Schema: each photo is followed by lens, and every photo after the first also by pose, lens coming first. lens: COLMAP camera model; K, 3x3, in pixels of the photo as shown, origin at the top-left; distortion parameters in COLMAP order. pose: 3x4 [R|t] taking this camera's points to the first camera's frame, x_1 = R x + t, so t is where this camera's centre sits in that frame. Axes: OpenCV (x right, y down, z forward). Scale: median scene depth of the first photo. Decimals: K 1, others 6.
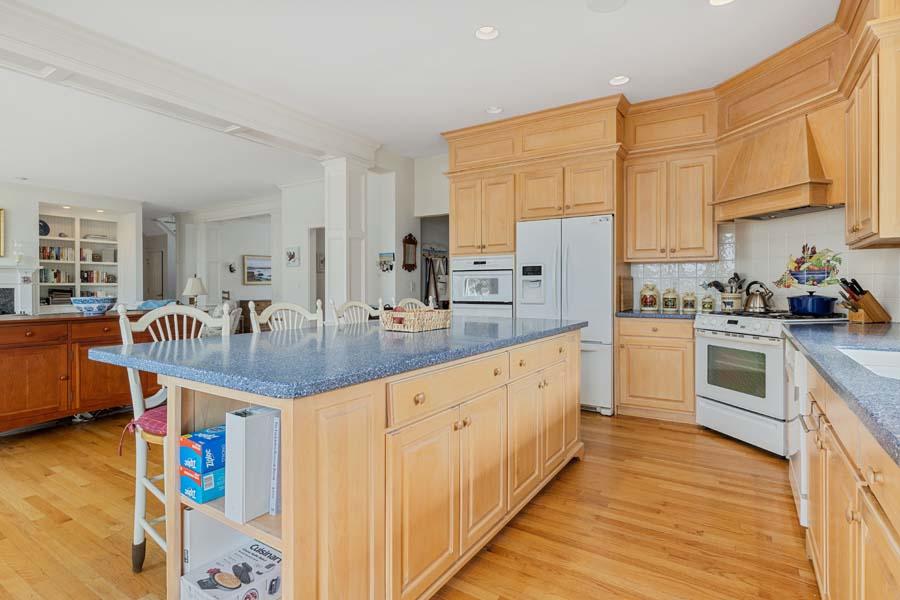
lens RADIAL K [[461.6, 0, 452.3], [0, 461.6, 294.8], [0, 0, 1]] dist [-0.003261, -0.000421]
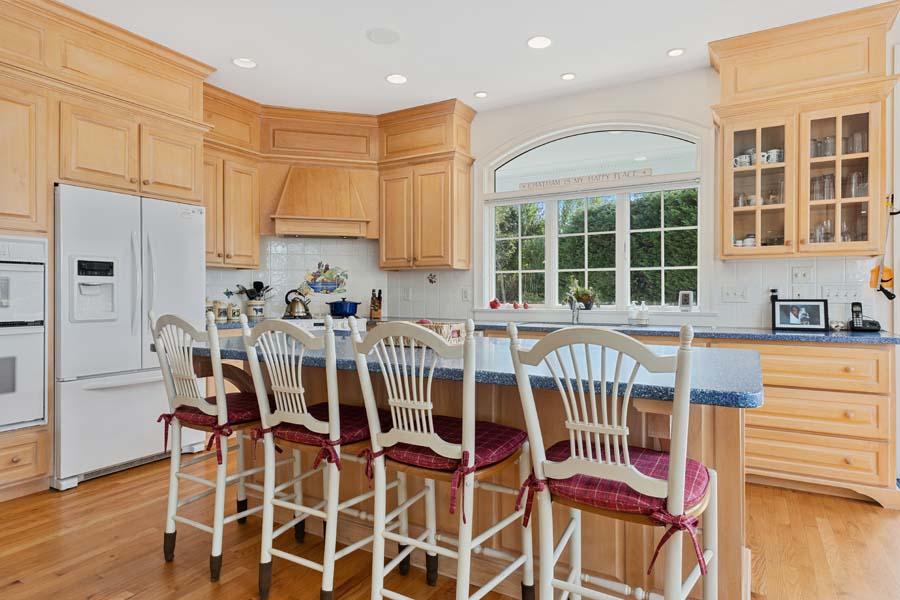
lens RADIAL K [[494.2, 0, 450.6], [0, 494.2, 298.8], [0, 0, 1]] dist [0.000938, -0.001868]
pose [[-0.030394, -0.011773, 0.999469, -0.559497], [0.006546, 0.999907, 0.011977, -0.017131], [-0.999517, 0.006906, -0.030314, 0.584599]]
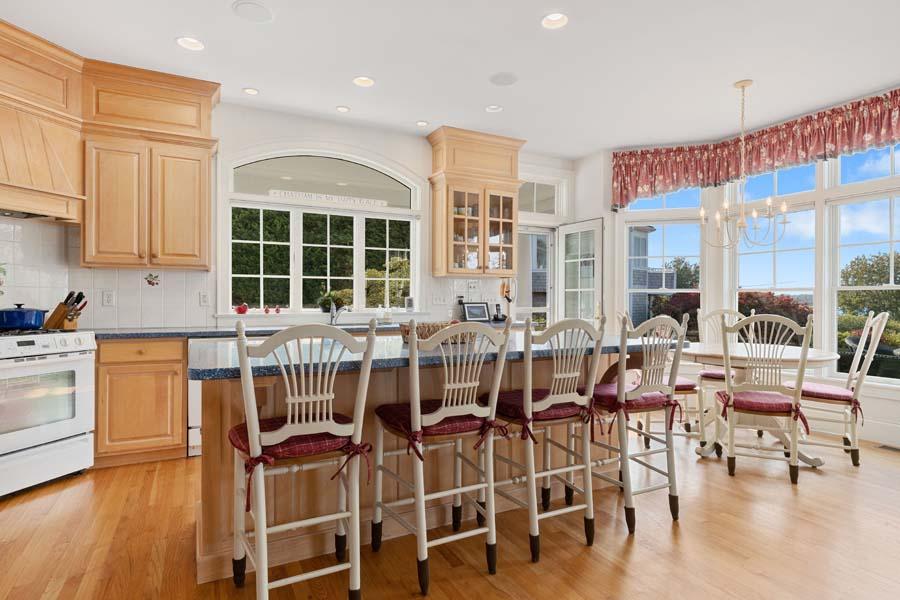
lens RADIAL K [[494.2, 0, 449.0], [0, 494.2, 299.1], [0, 0, 1]] dist [0.000938, -0.001868]
pose [[-0.864823, -0.000122, 0.502076, -0.374853], [0.001086, 0.999997, 0.002115, -0.014665], [-0.502075, 0.002374, -0.864821, 1.144373]]
